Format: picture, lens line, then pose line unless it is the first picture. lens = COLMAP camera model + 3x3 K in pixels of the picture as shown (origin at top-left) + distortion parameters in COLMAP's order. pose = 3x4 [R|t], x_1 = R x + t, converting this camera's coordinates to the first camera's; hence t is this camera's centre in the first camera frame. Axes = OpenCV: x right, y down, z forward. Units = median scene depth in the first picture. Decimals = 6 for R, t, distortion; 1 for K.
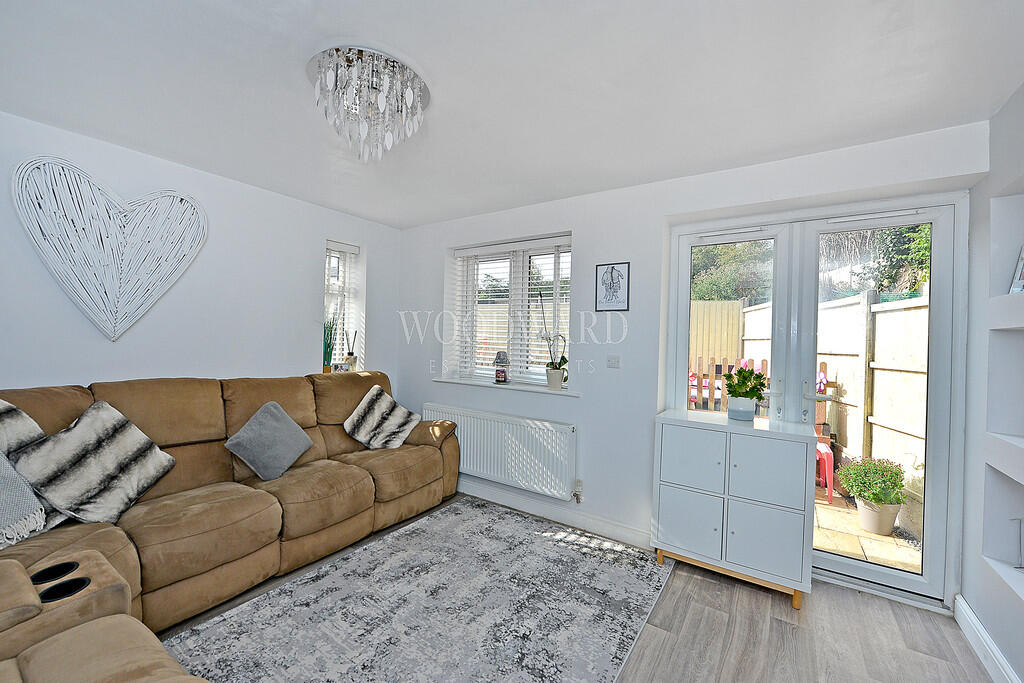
lens RADIAL K [[407.1, 0, 519.6], [0, 407.1, 343.2], [0, 0, 1]] dist [-0.003420, 0.000535]
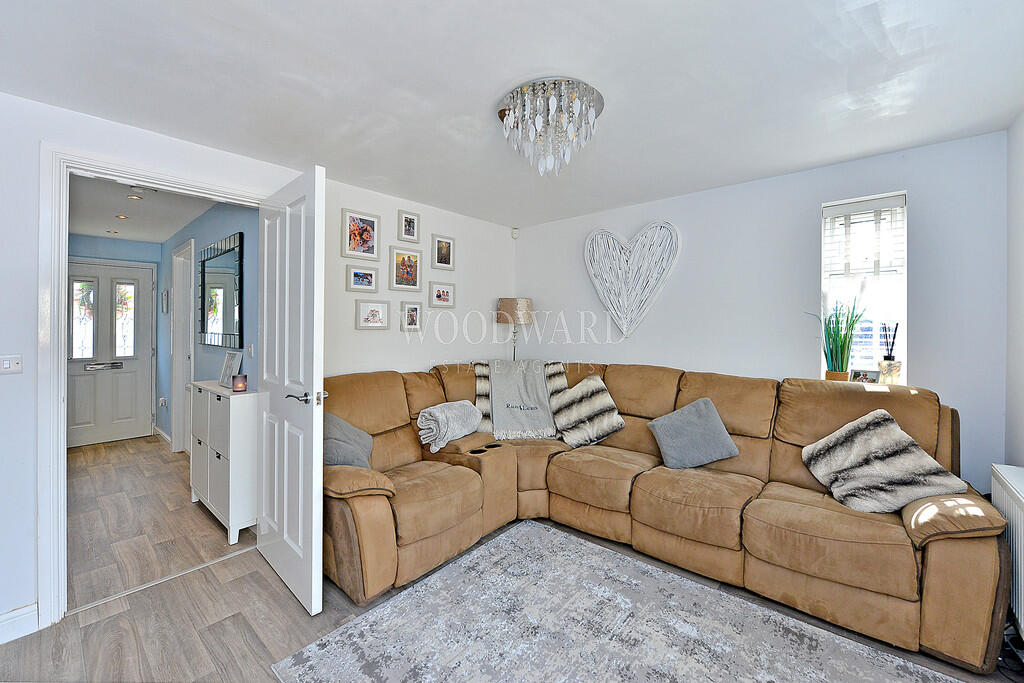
lens RADIAL K [[407.1, 0, 519.8], [0, 407.1, 332.6], [0, 0, 1]] dist [-0.003420, 0.000535]
pose [[-0.104772, -0.001304, -0.994495, 0.565976], [-0.009517, 0.999955, -0.000309, -0.018668], [0.994451, 0.009433, -0.104779, 0.816133]]
